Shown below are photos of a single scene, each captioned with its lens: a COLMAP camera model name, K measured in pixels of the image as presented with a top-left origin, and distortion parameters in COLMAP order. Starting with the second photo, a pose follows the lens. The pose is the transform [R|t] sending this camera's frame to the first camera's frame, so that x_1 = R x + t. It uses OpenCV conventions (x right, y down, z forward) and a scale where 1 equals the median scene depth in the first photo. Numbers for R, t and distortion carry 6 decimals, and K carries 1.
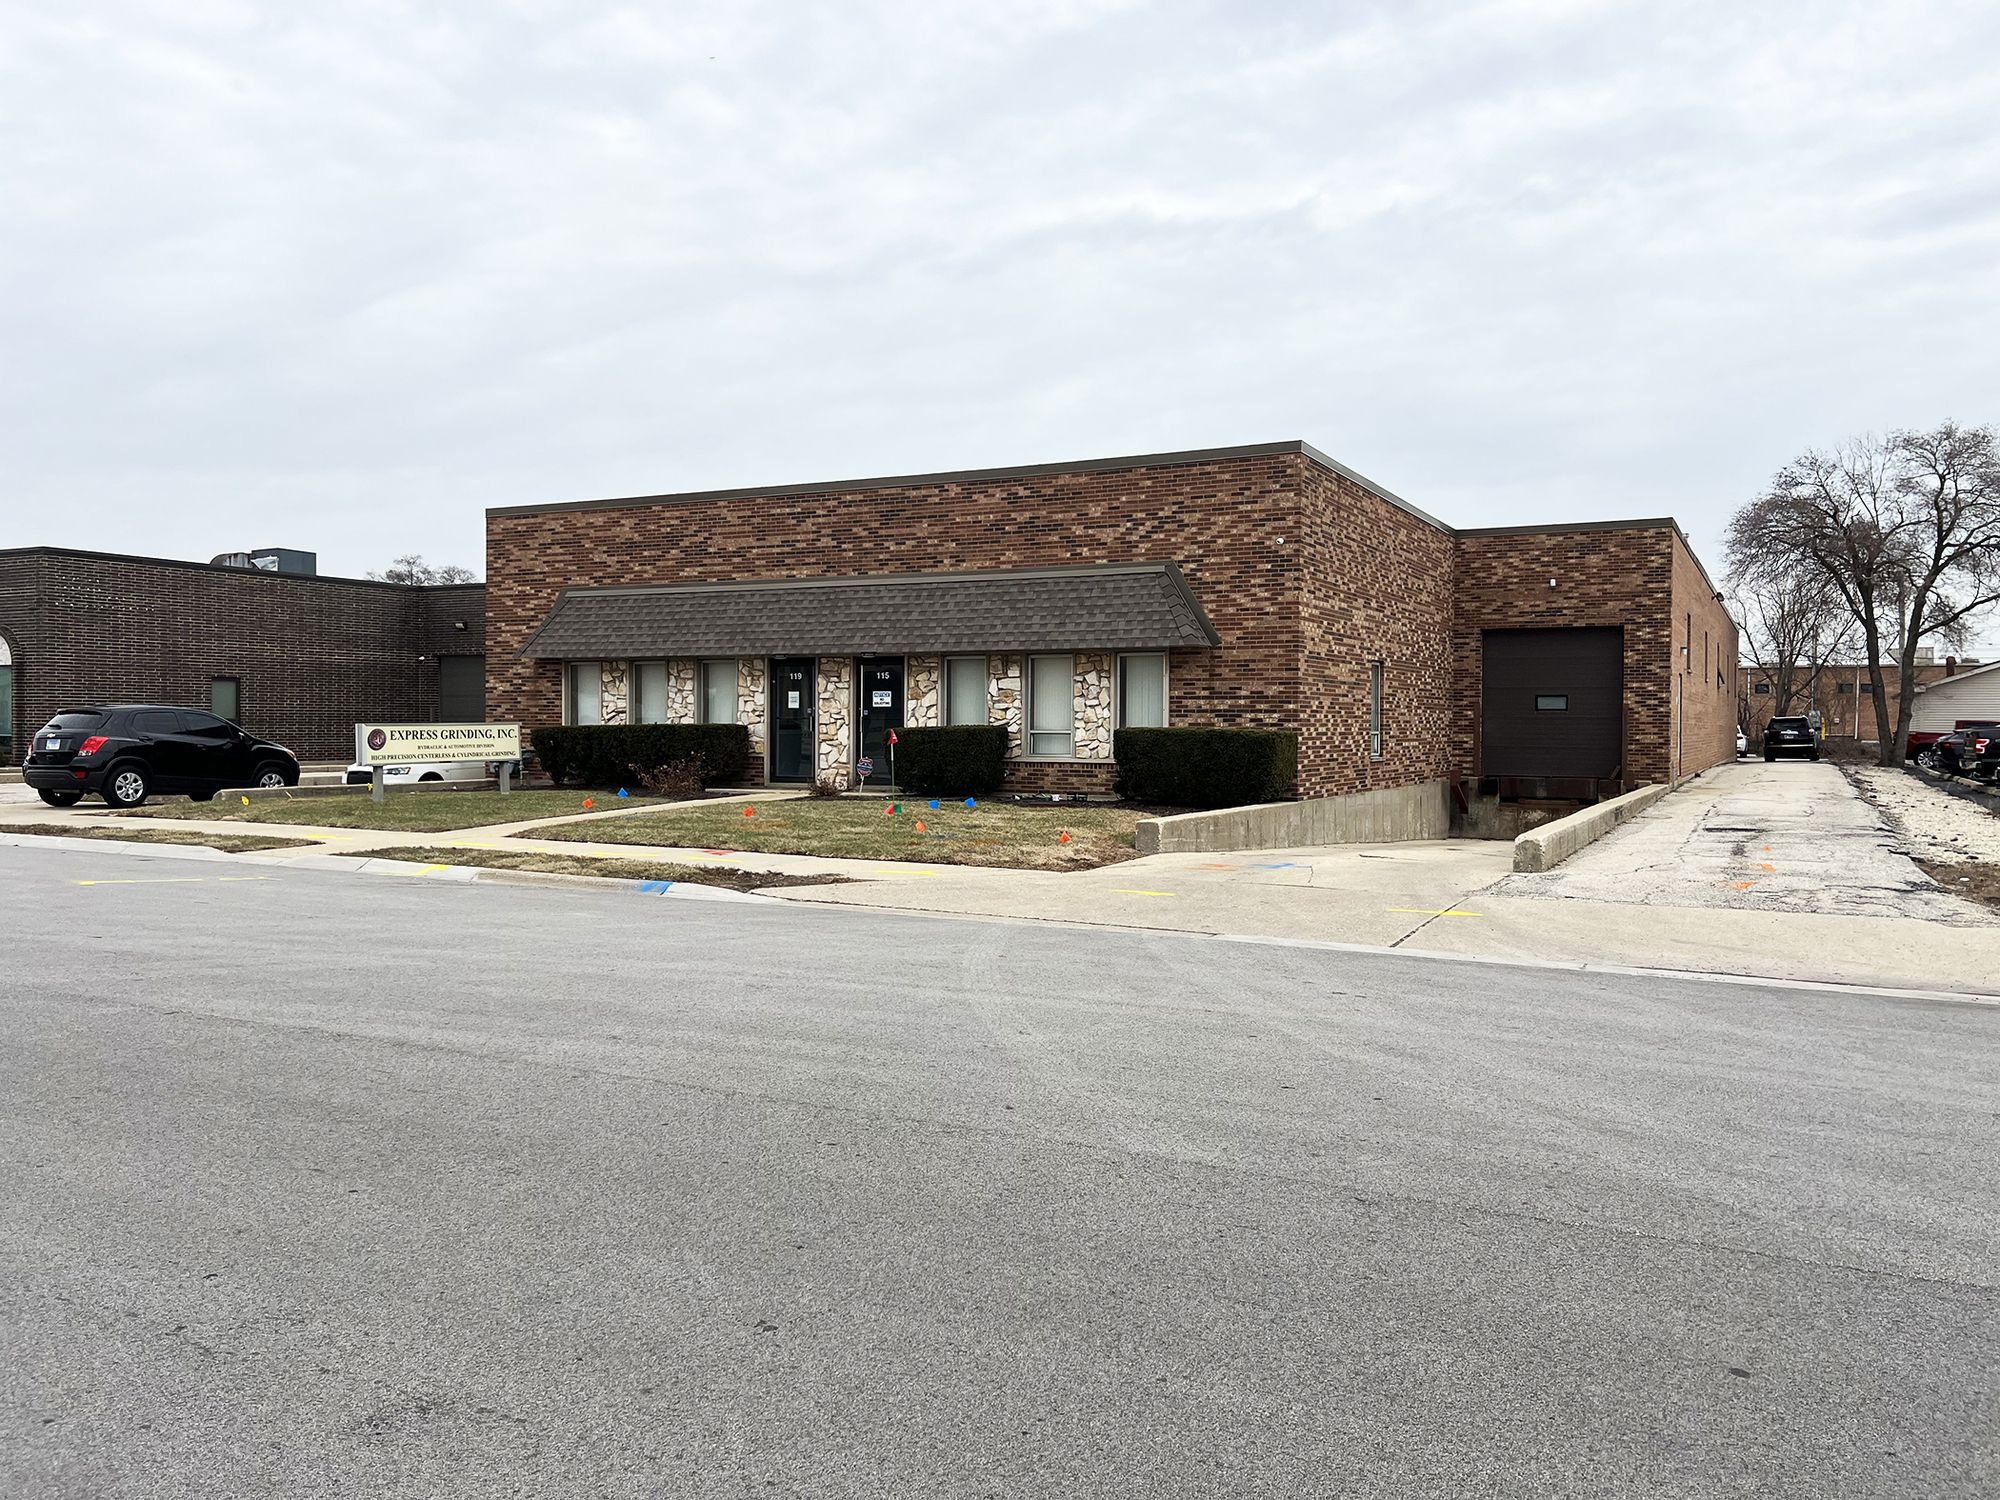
lens RADIAL K [[1464.0, 0, 1000.0], [0, 1464.0, 750.0], [0, 0, 1]] dist [0.257136, -0.405692]
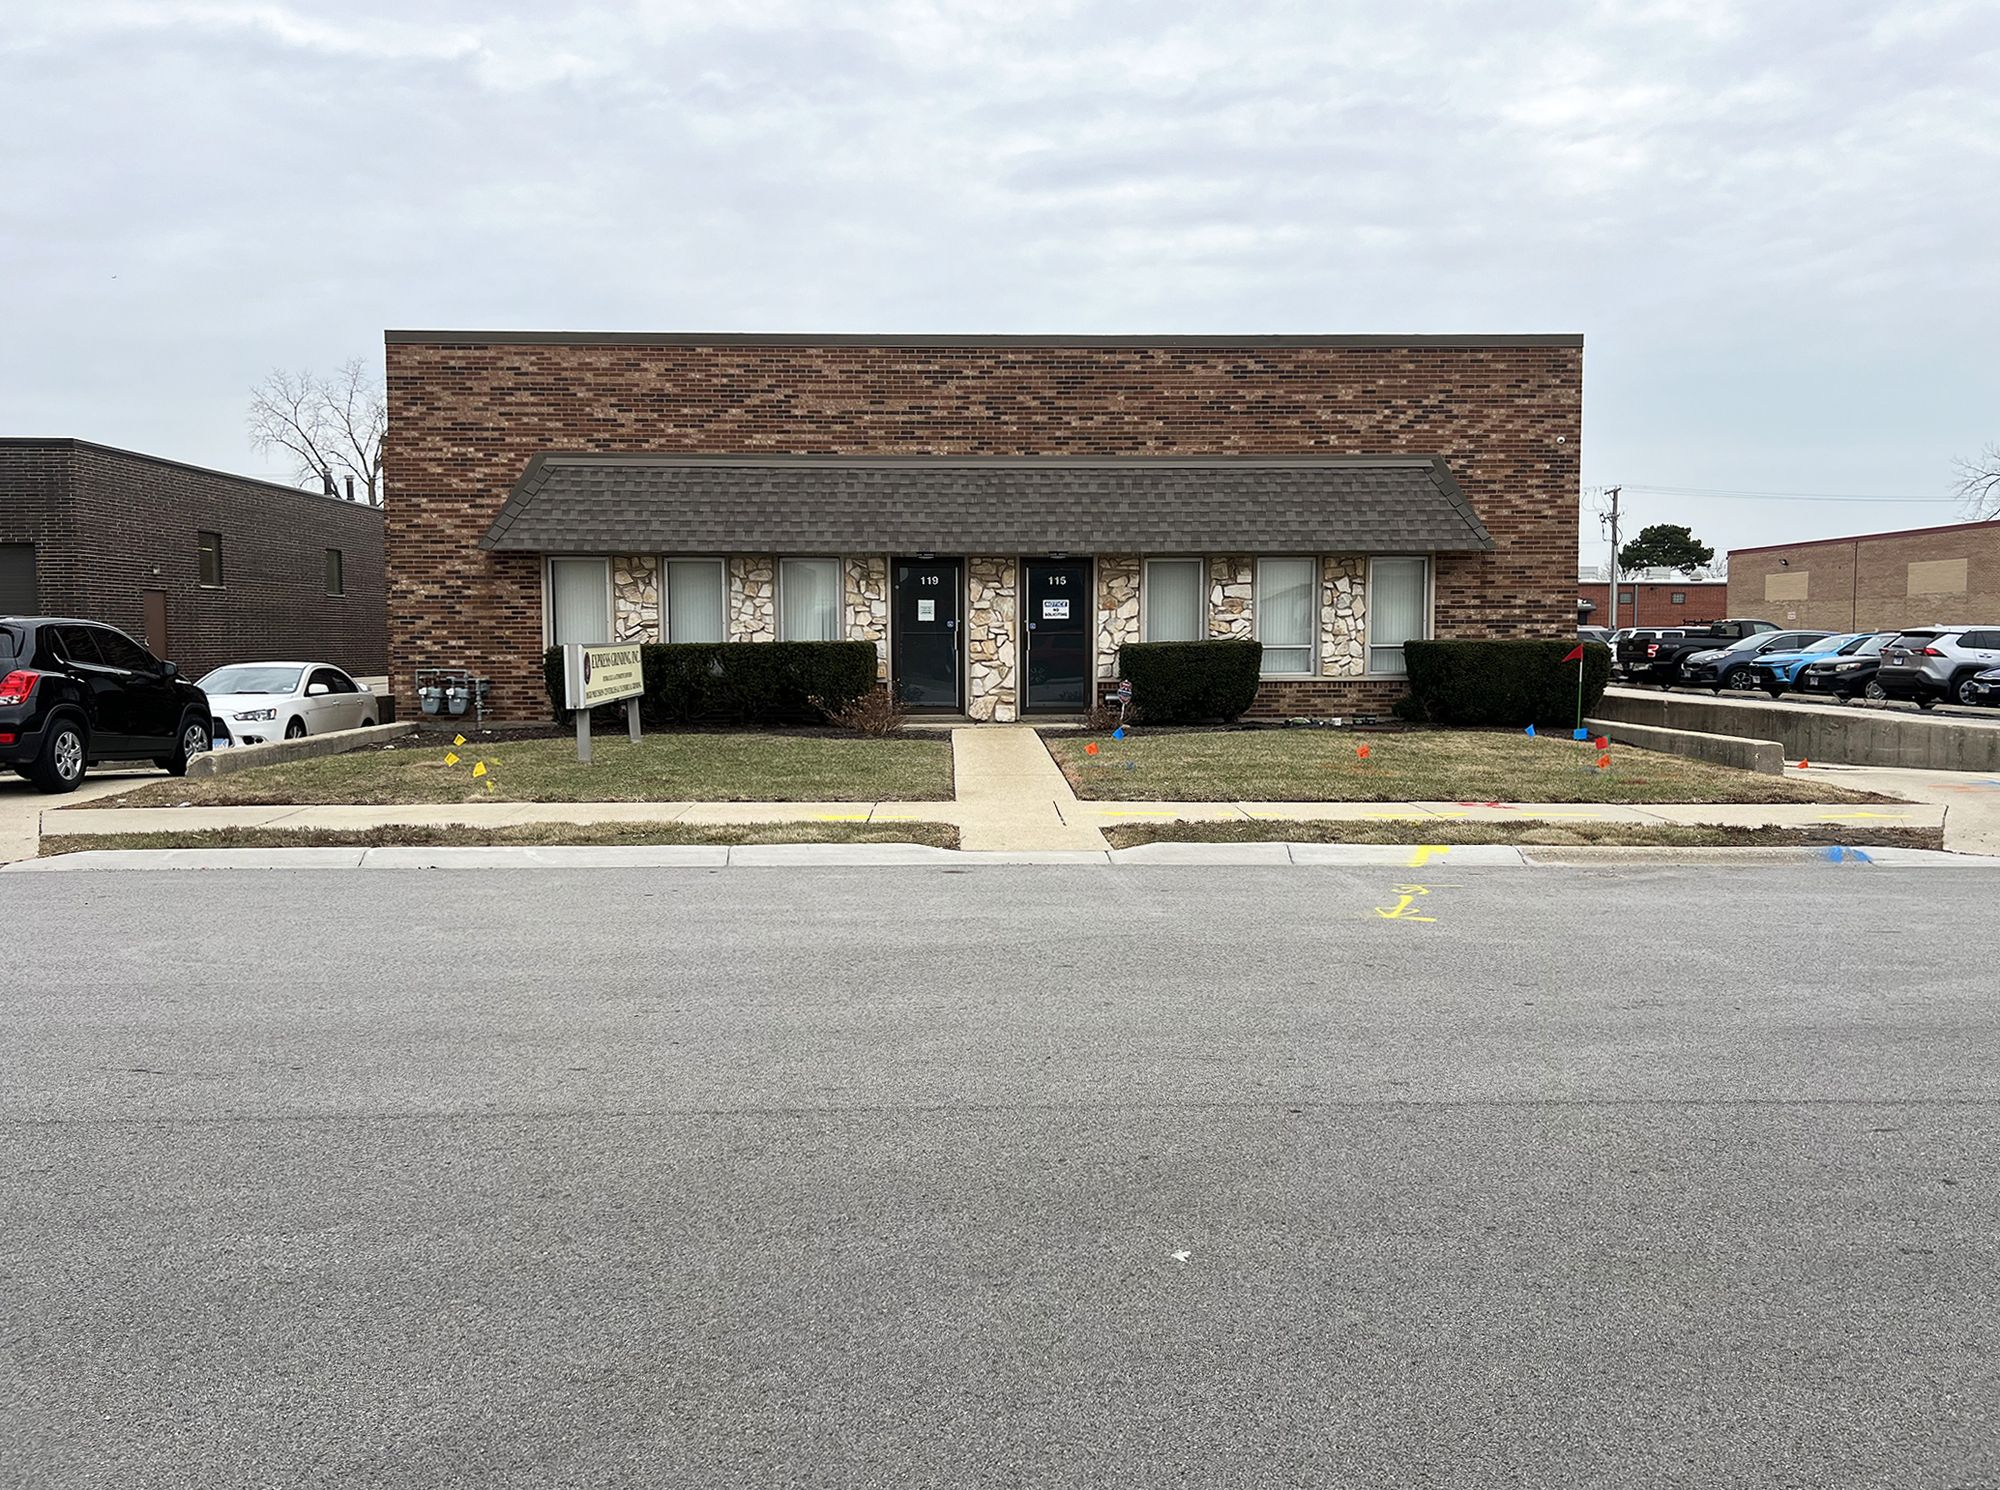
lens RADIAL K [[1534.7, 0, 1000.0], [0, 1534.7, 745.0], [0, 0, 1]] dist [0.168182, -0.311632]
pose [[0.867823, -0.043553, 0.494962, -0.545848], [0.015450, 0.998035, 0.060732, -0.011812], [-0.496634, -0.045057, 0.866790, 0.270519]]
